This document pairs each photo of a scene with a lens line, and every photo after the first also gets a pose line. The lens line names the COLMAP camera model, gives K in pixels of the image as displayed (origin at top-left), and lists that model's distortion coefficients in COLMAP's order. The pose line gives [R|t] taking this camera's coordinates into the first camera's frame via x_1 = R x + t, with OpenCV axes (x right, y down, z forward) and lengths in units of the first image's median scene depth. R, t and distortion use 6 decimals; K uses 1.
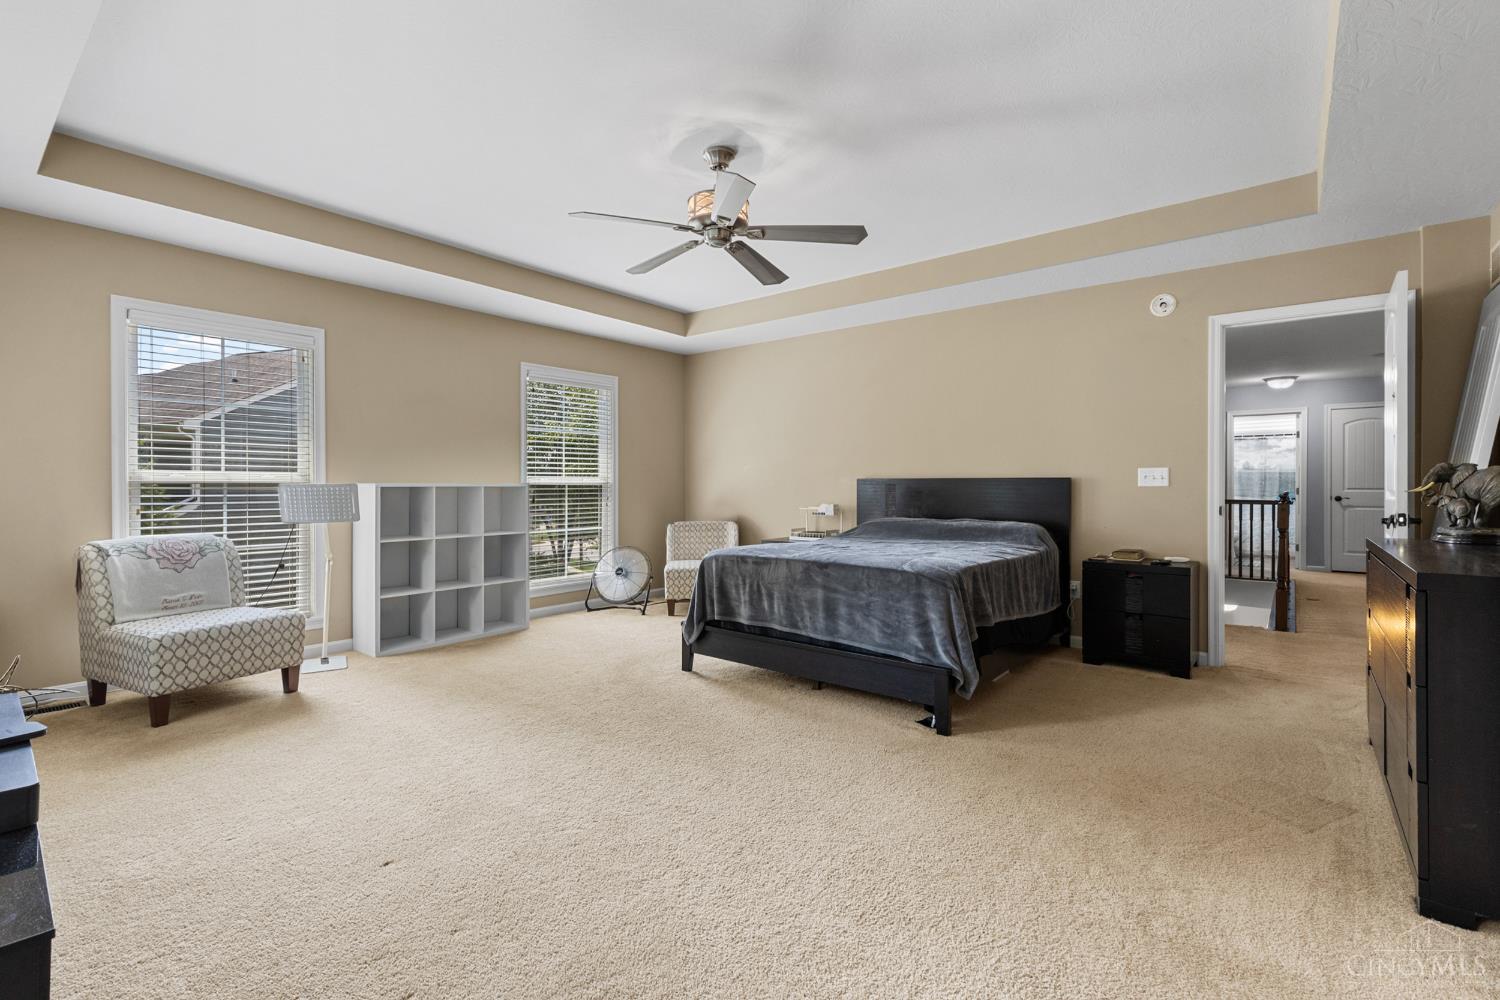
lens RADIAL K [[673.3, 0, 746.4], [0, 673.3, 494.6], [0, 0, 1]] dist [0.003477, 0.000219]
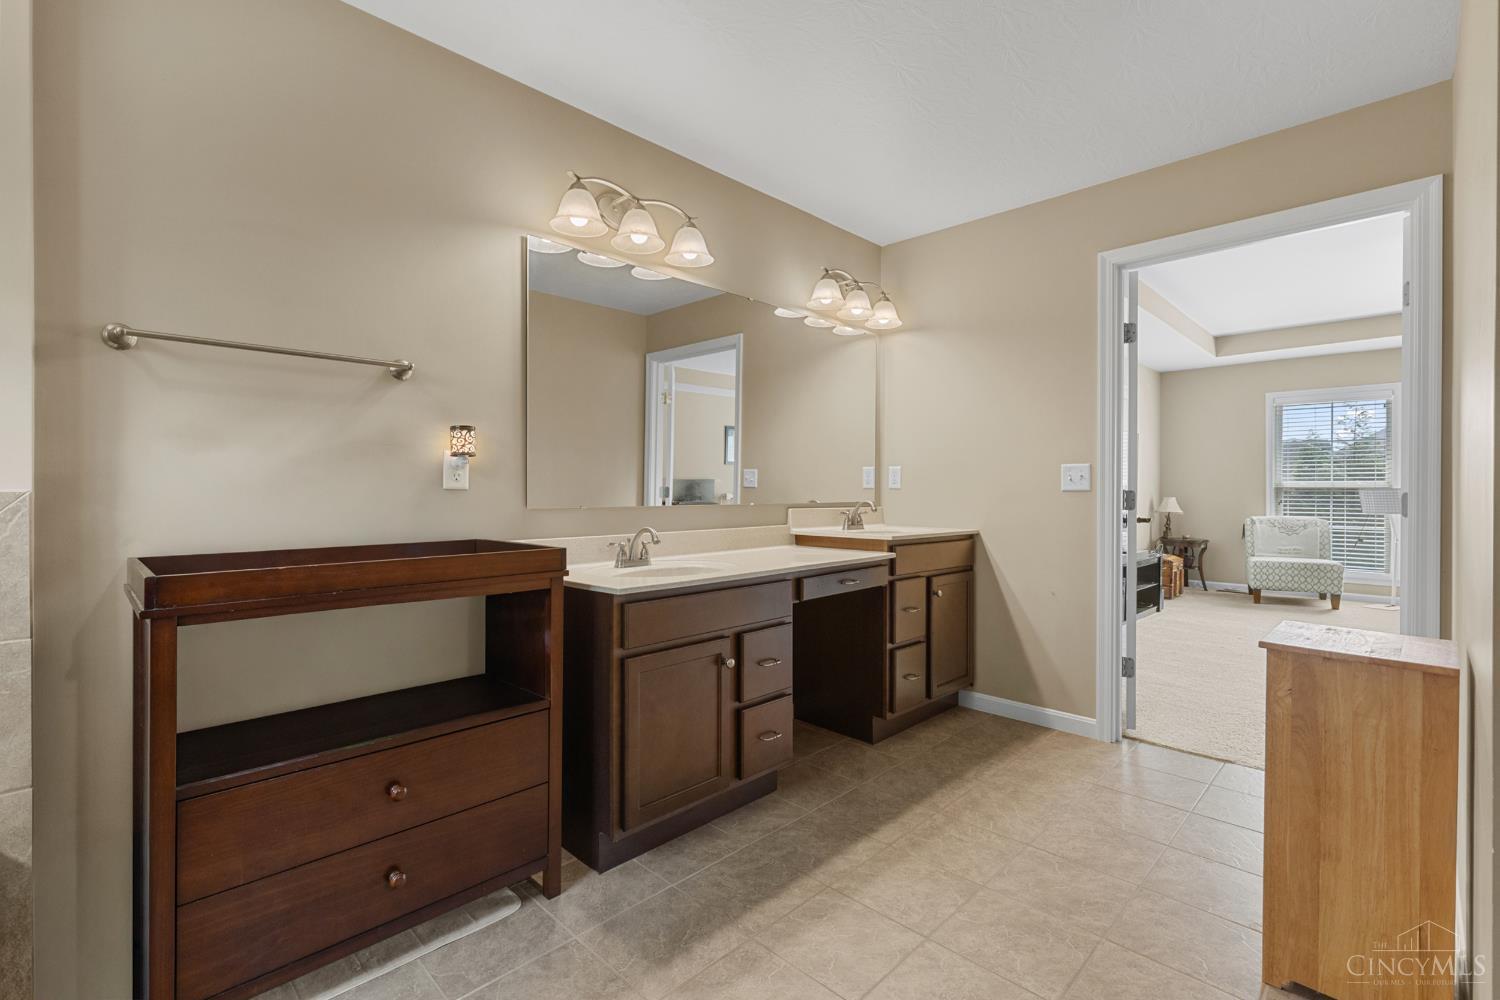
lens RADIAL K [[673.3, 0, 738.7], [0, 673.3, 492.6], [0, 0, 1]] dist [0.003477, 0.000219]
pose [[-0.099476, 0.006703, -0.995017, 1.069858], [-0.006952, 0.999948, 0.007431, -0.008413], [0.995016, 0.007657, -0.099424, -0.316192]]
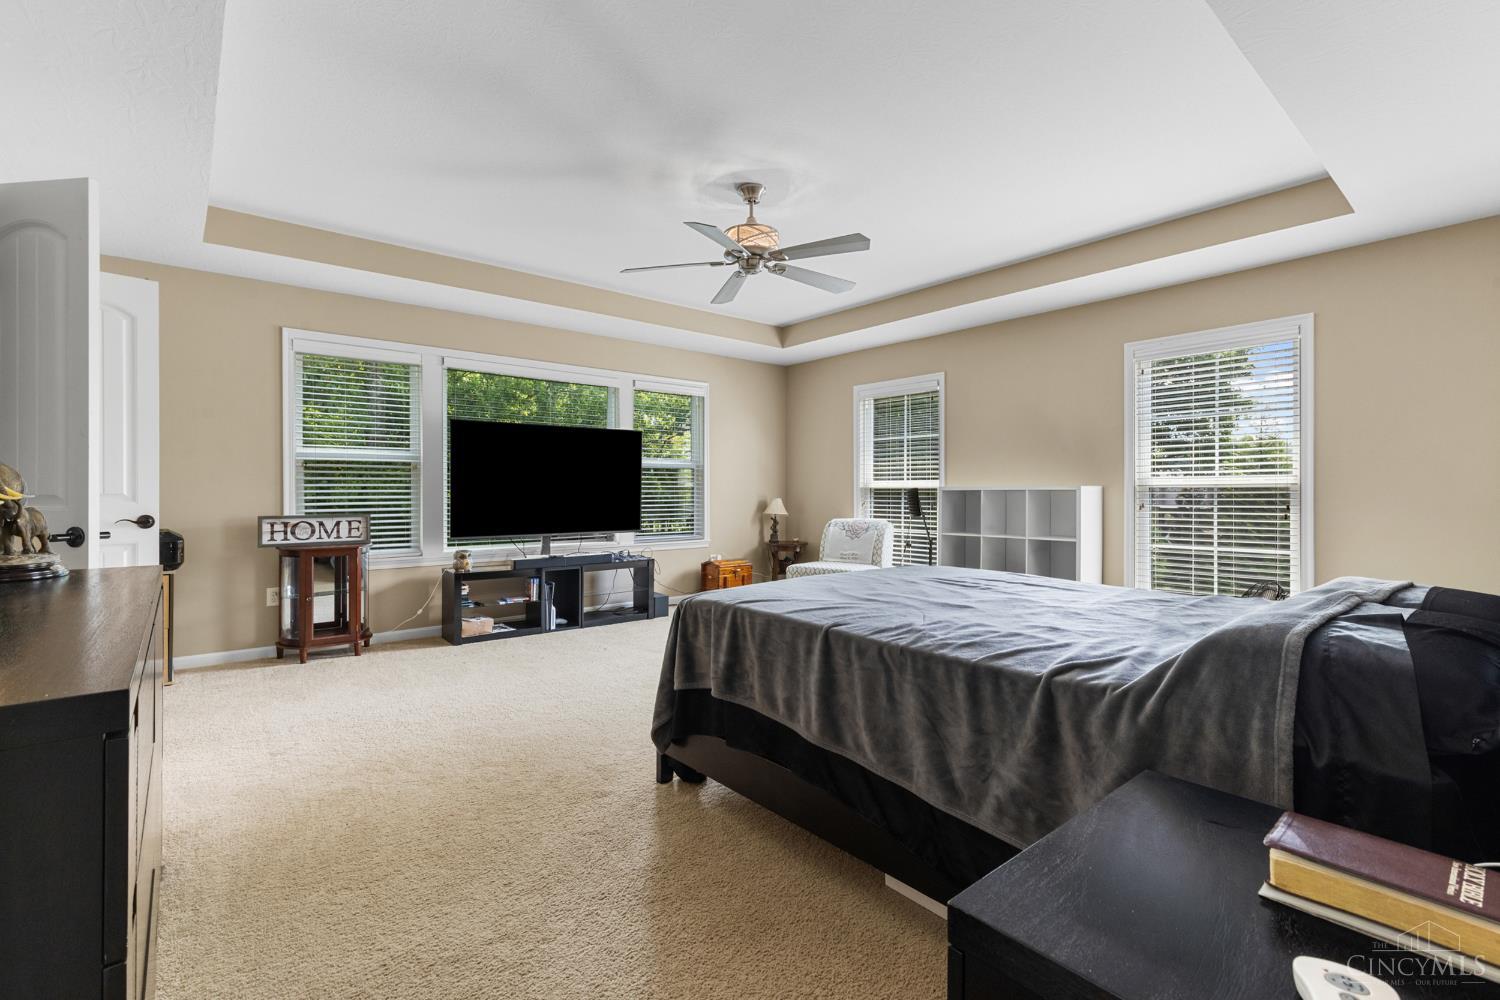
lens RADIAL K [[673.3, 0, 746.4], [0, 673.3, 494.2], [0, 0, 1]] dist [0.003477, 0.000219]
pose [[-0.186737, 0.001606, -0.982409, 0.818056], [-0.011364, 0.999928, 0.003794, -0.005563], [0.982344, 0.011873, -0.186705, 0.935911]]
